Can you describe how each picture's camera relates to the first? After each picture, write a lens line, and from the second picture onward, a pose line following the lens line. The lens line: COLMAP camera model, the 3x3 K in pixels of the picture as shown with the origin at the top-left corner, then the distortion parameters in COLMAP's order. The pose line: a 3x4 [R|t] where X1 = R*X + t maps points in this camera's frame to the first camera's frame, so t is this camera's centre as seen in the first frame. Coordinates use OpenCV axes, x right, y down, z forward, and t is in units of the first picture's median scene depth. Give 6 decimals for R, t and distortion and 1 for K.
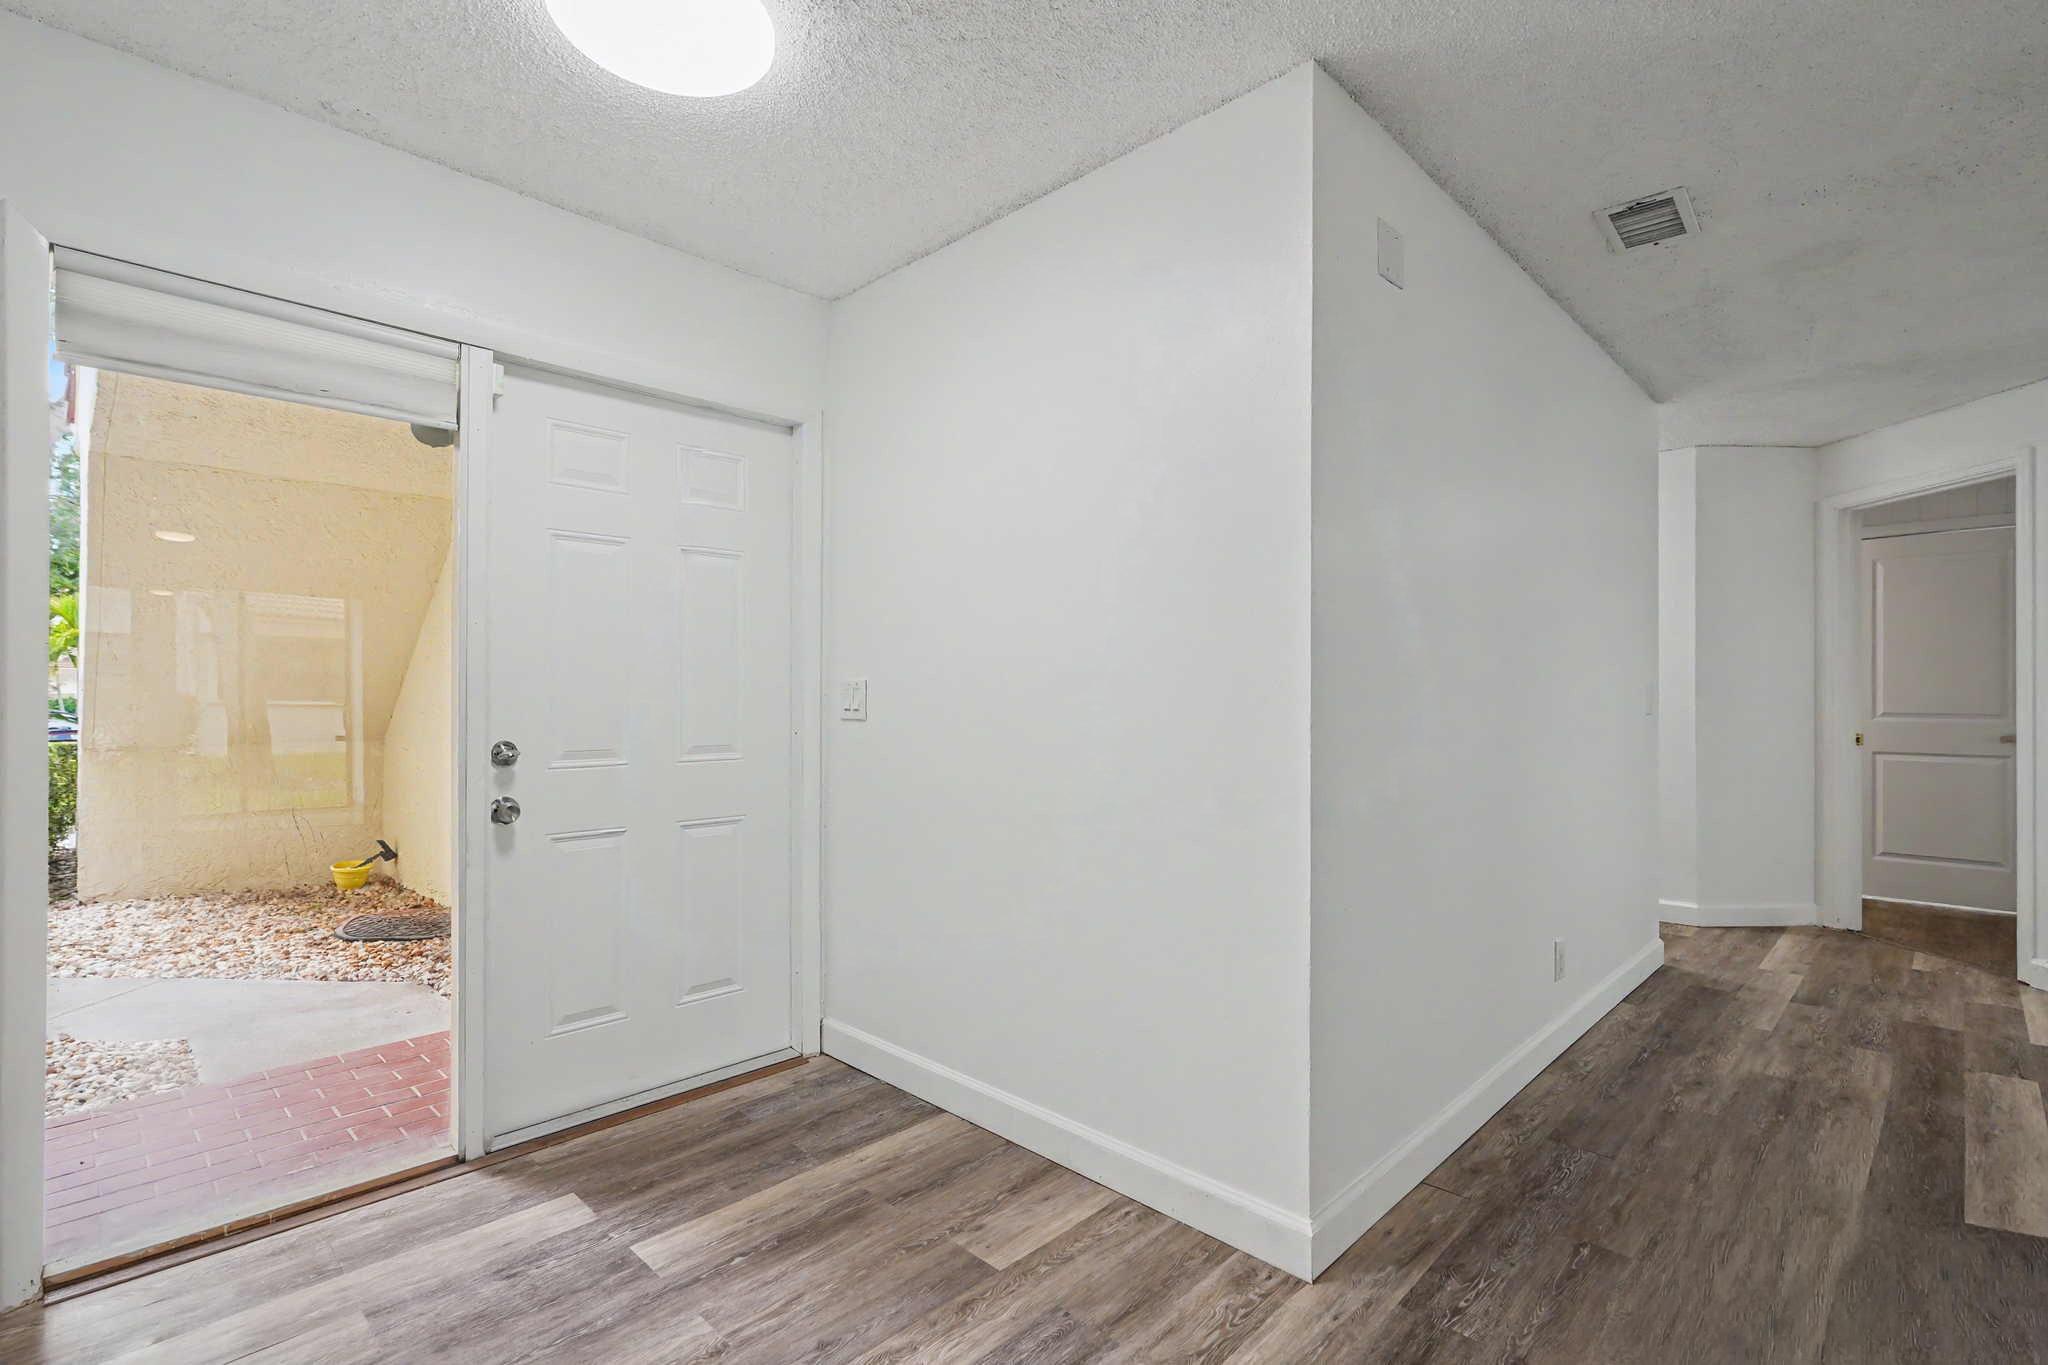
lens RADIAL K [[942.1, 0, 1021.5], [0, 942.1, 692.3], [0, 0, 1]] dist [0.001475, 0.000004]
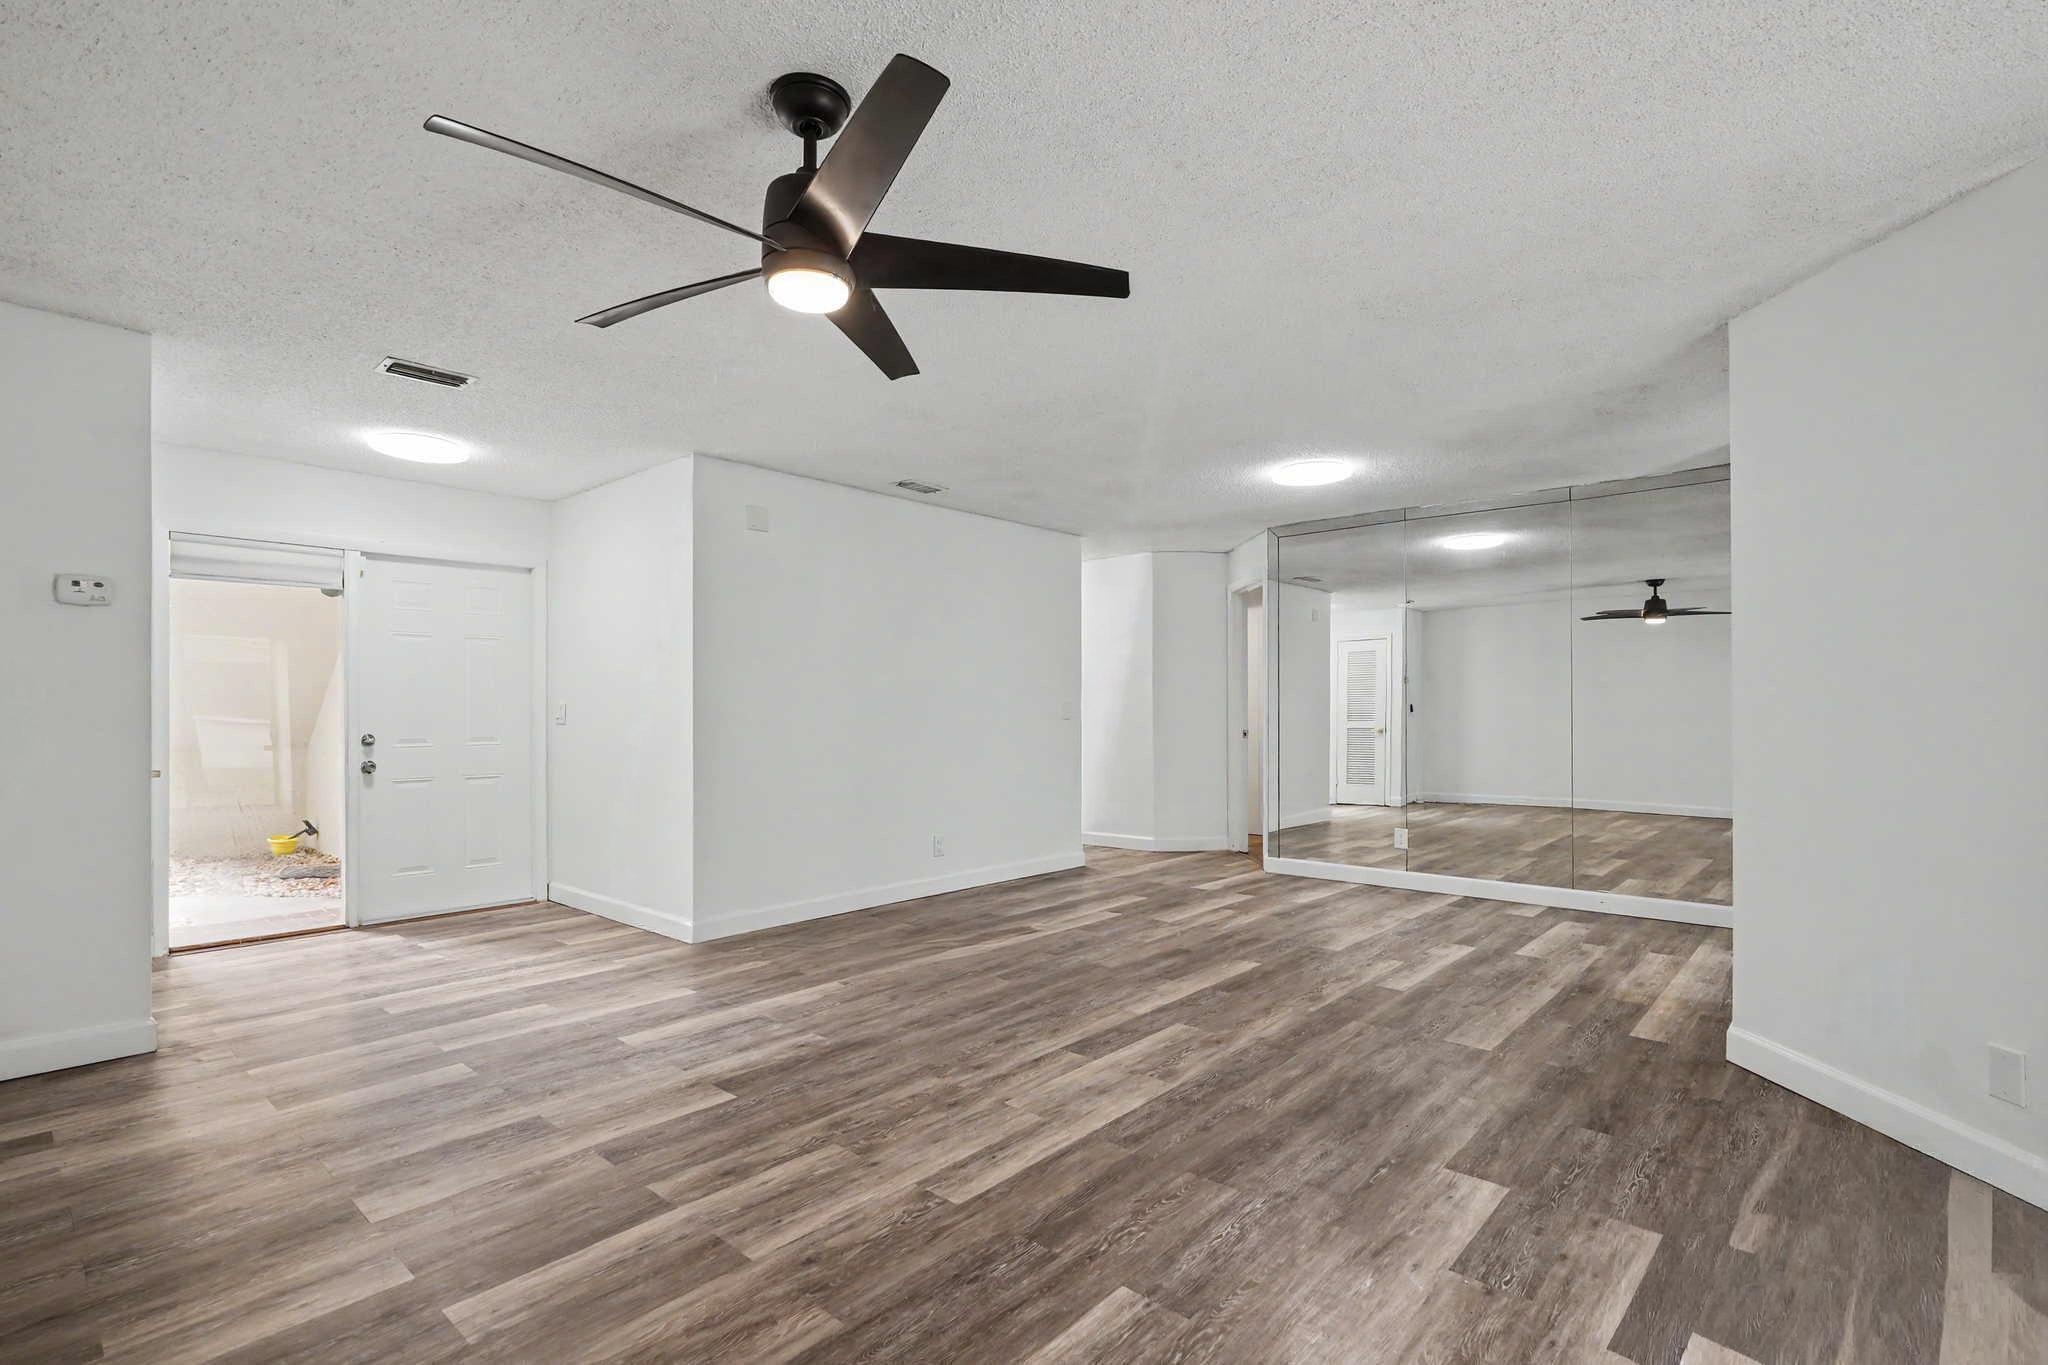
lens RADIAL K [[942.1, 0, 1000.6], [0, 942.1, 713.8], [0, 0, 1]] dist [0.001475, 0.000004]
pose [[0.999179, -0.001478, 0.040480, 0.797117], [0.001176, 0.999971, 0.007485, -0.007394], [-0.040490, -0.007431, 0.999152, -1.188451]]
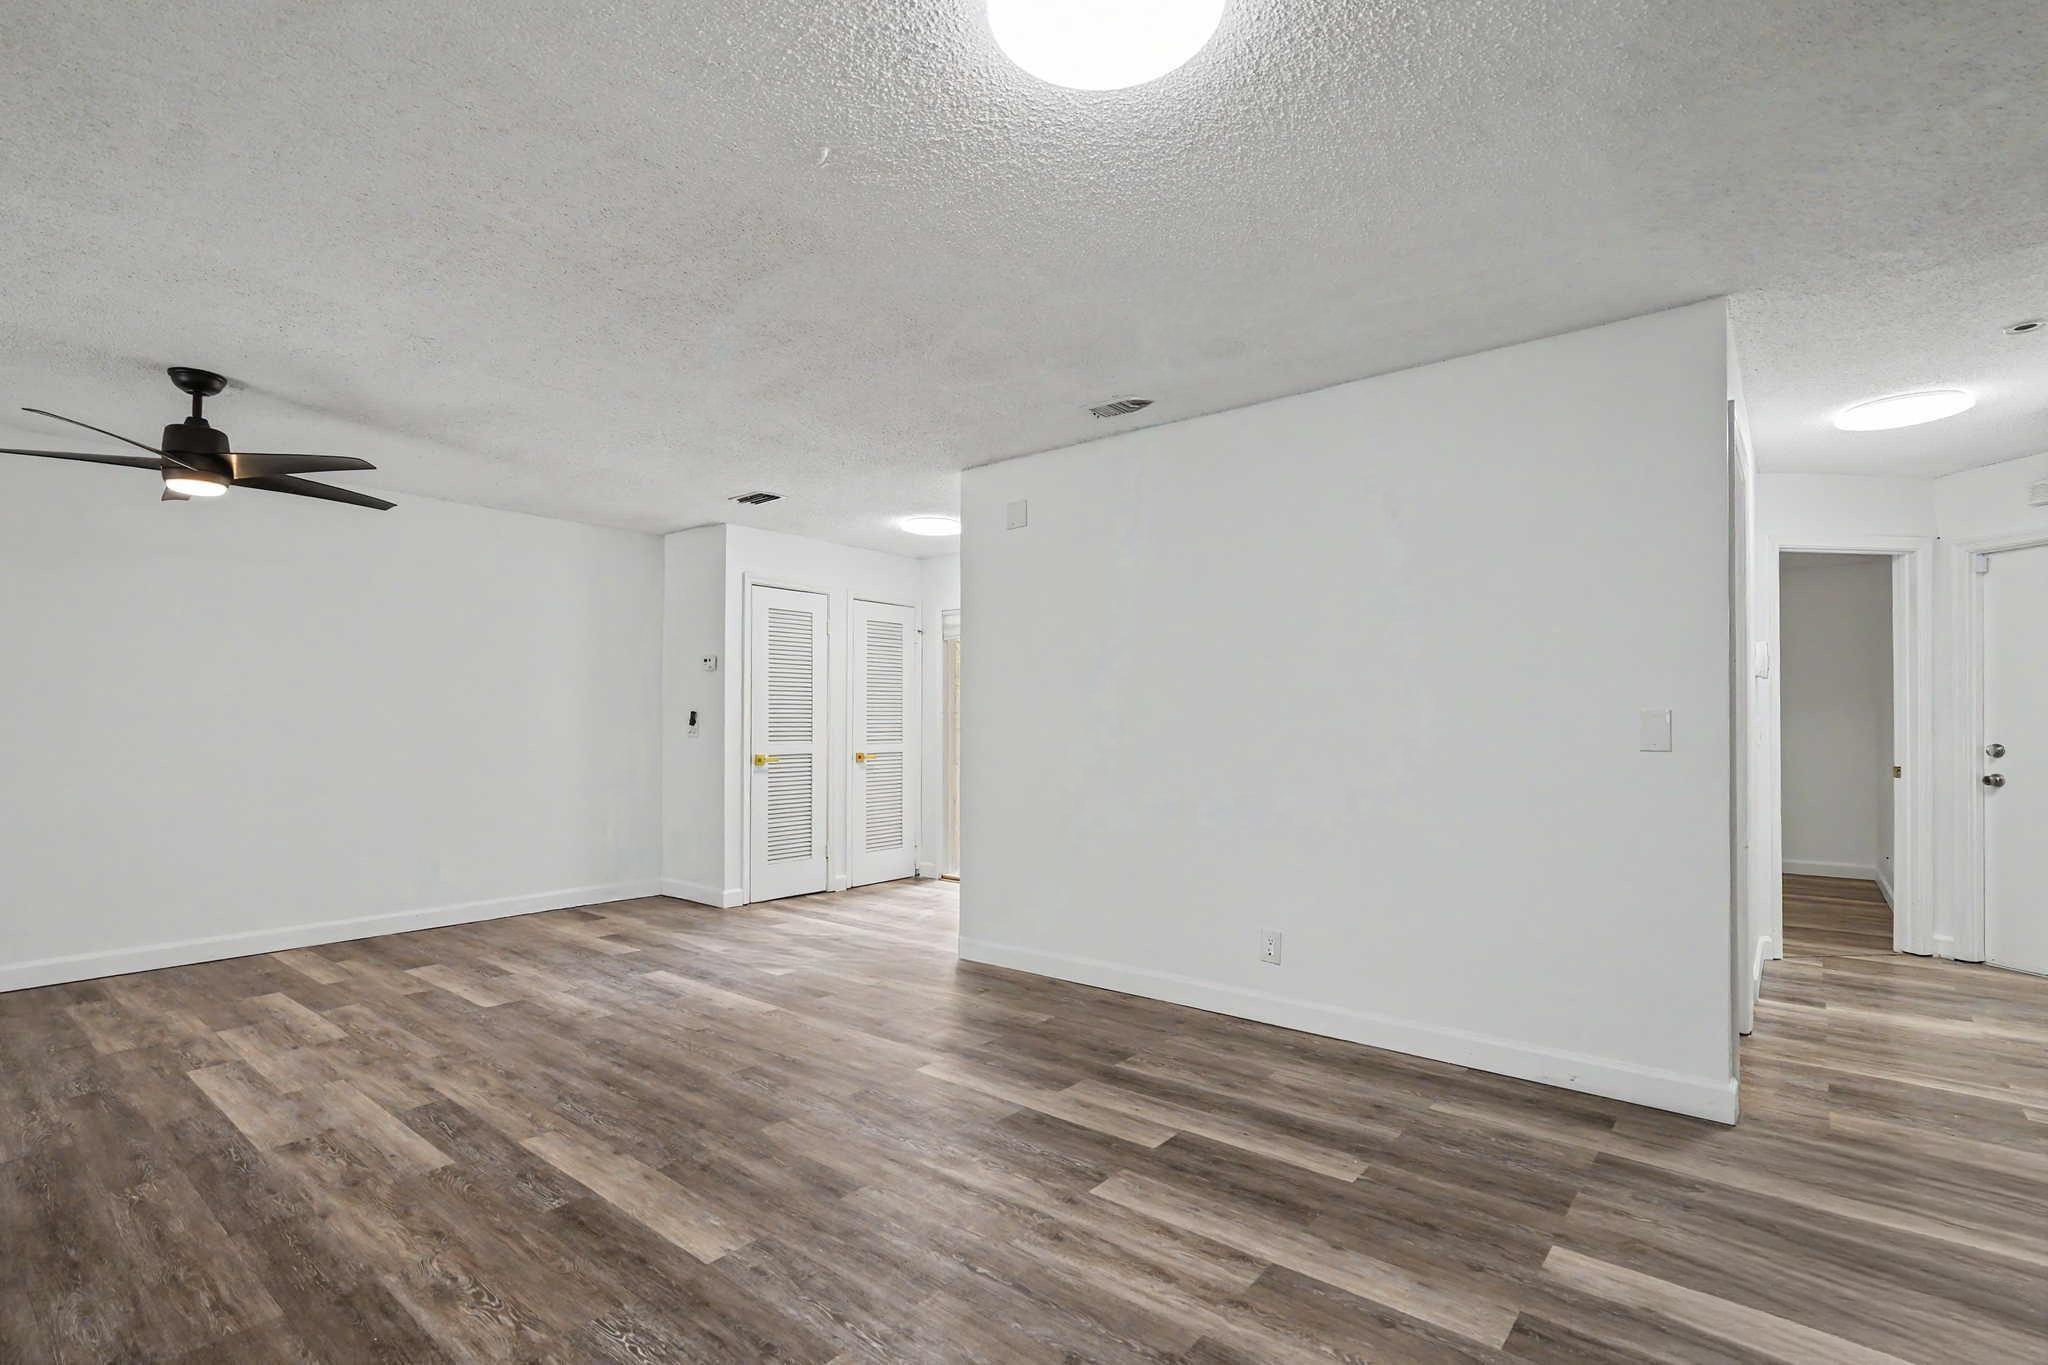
lens RADIAL K [[942.1, 0, 1027.5], [0, 942.1, 693.3], [0, 0, 1]] dist [0.001475, 0.000004]
pose [[0.109632, -0.030274, -0.993511, 2.212732], [0.002450, 0.999541, -0.030187, -0.008000], [0.993969, 0.000876, 0.109655, 0.707161]]
